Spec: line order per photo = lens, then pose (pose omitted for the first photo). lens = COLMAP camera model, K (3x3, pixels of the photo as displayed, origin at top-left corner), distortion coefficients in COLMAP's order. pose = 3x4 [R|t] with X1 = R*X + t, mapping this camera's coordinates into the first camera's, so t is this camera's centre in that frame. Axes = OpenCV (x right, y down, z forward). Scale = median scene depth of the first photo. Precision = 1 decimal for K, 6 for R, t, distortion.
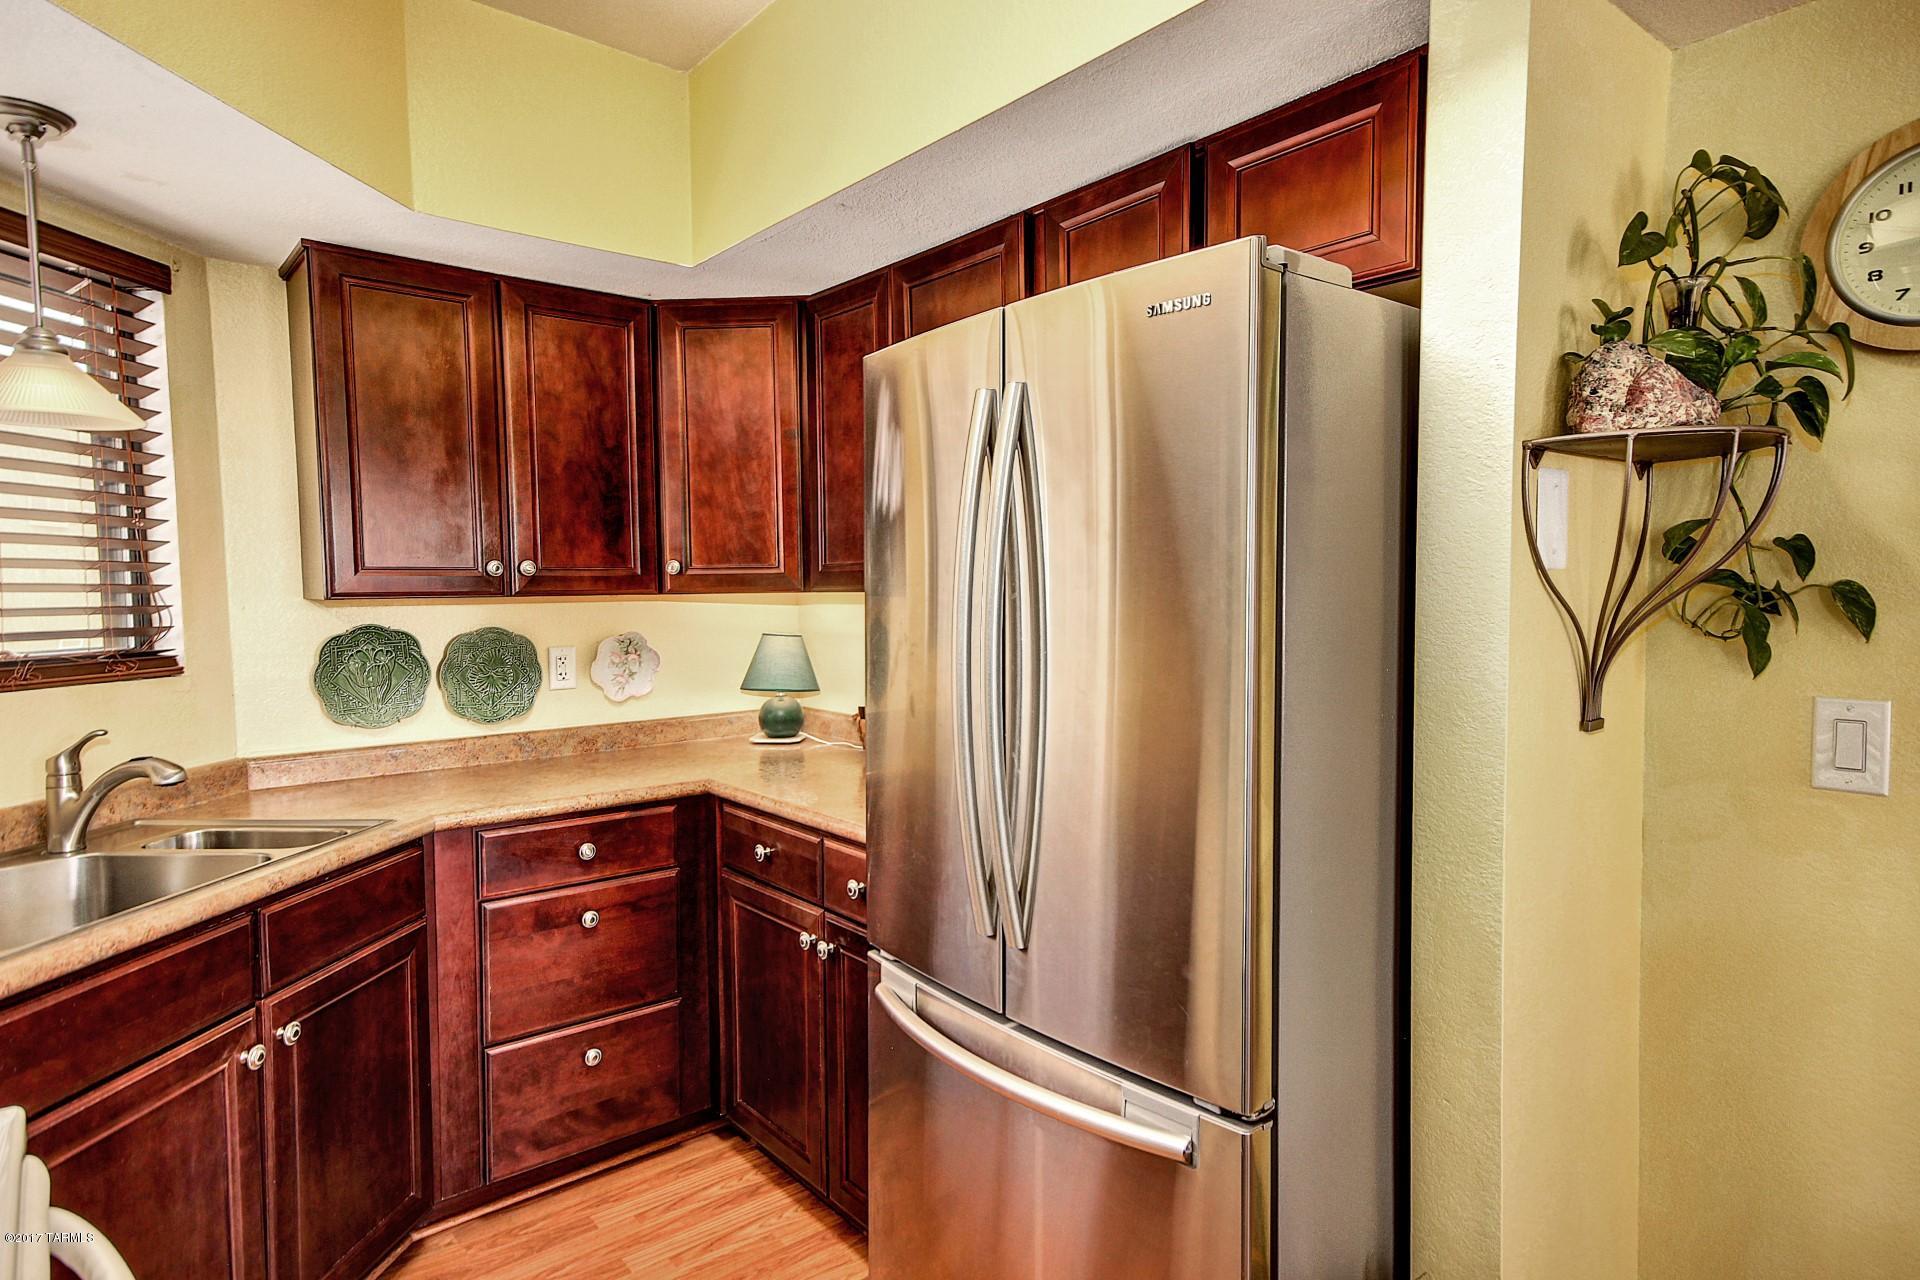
lens RADIAL K [[1084.0, 0, 961.1], [0, 1084.0, 642.0], [0, 0, 1]] dist [0.051624, -0.011856]
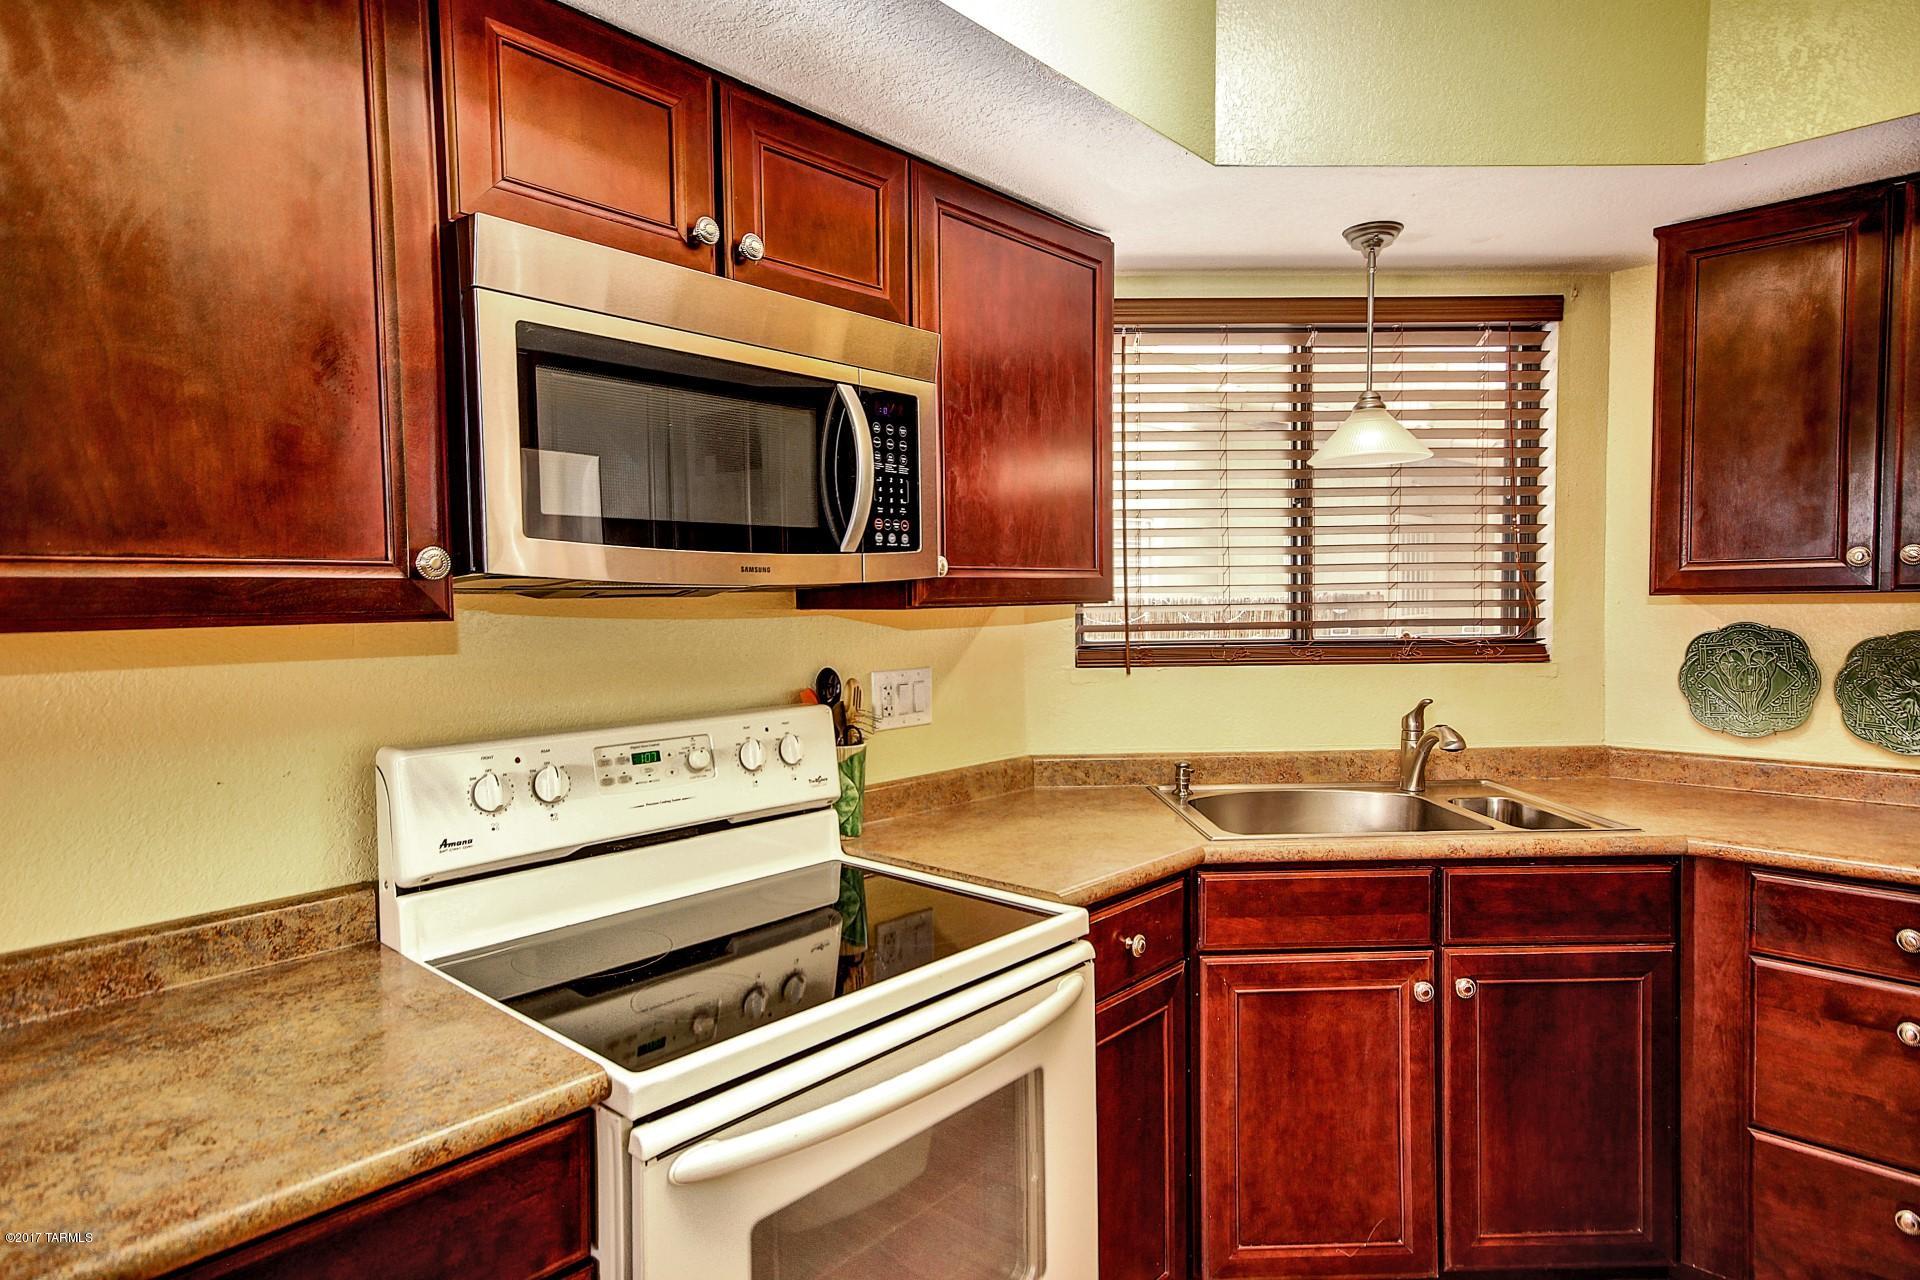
lens RADIAL K [[1084.0, 0, 994.0], [0, 1084.0, 641.6], [0, 0, 1]] dist [0.051624, -0.011856]
pose [[0.148635, 0.050843, -0.987584, 0.298889], [-0.042788, 0.998073, 0.044943, -0.016165], [0.987966, 0.035576, 0.150524, 0.273853]]
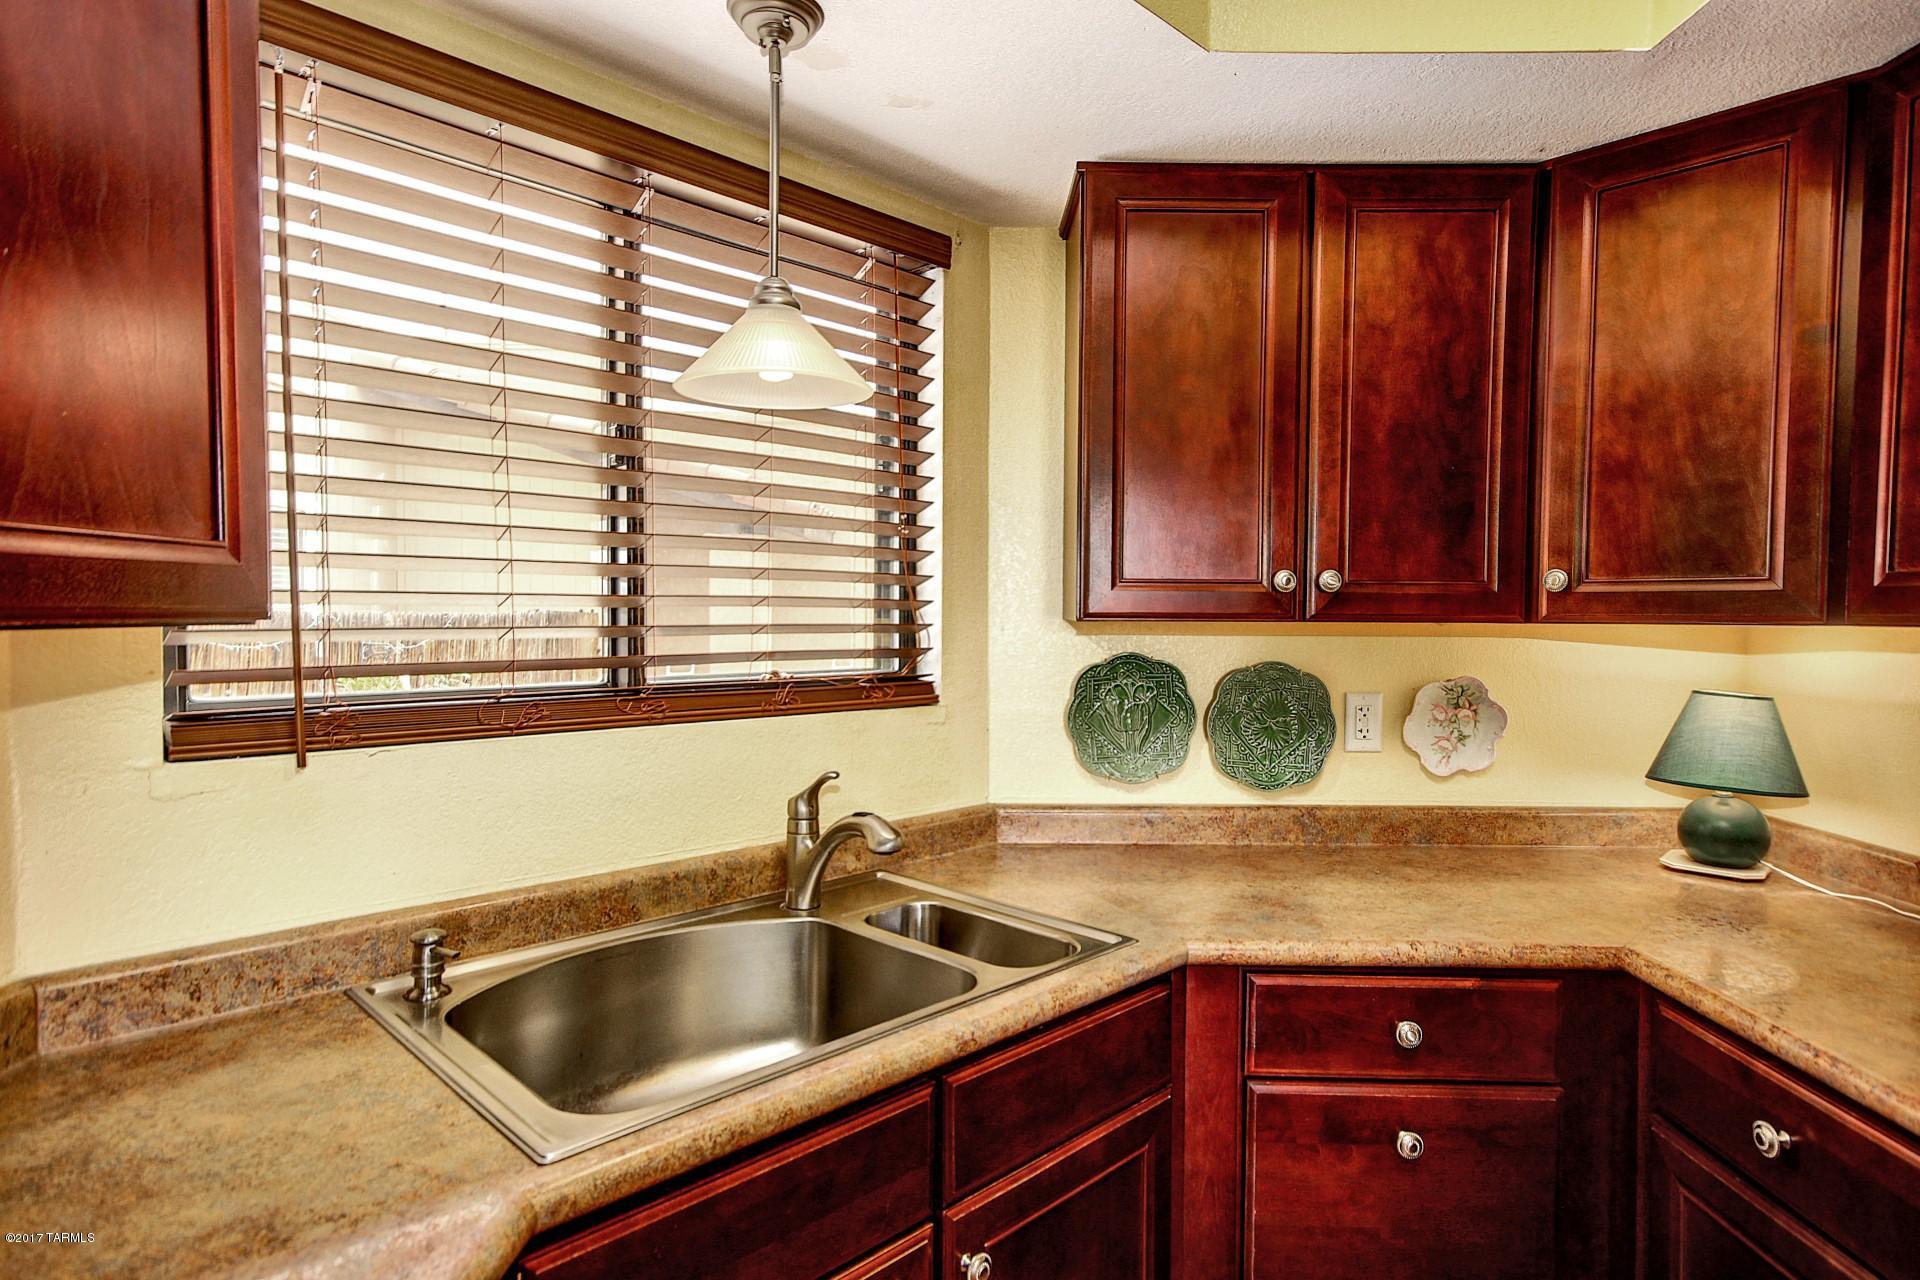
lens RADIAL K [[1011.8, 0, 962.9], [0, 1011.8, 642.0], [0, 0, 1]] dist [-0.000047, 0.004224]
pose [[0.770409, 0.035119, -0.636582, -0.180488], [-0.048945, 0.998793, -0.004133, -0.016415], [0.635668, 0.034342, 0.771198, 0.390535]]
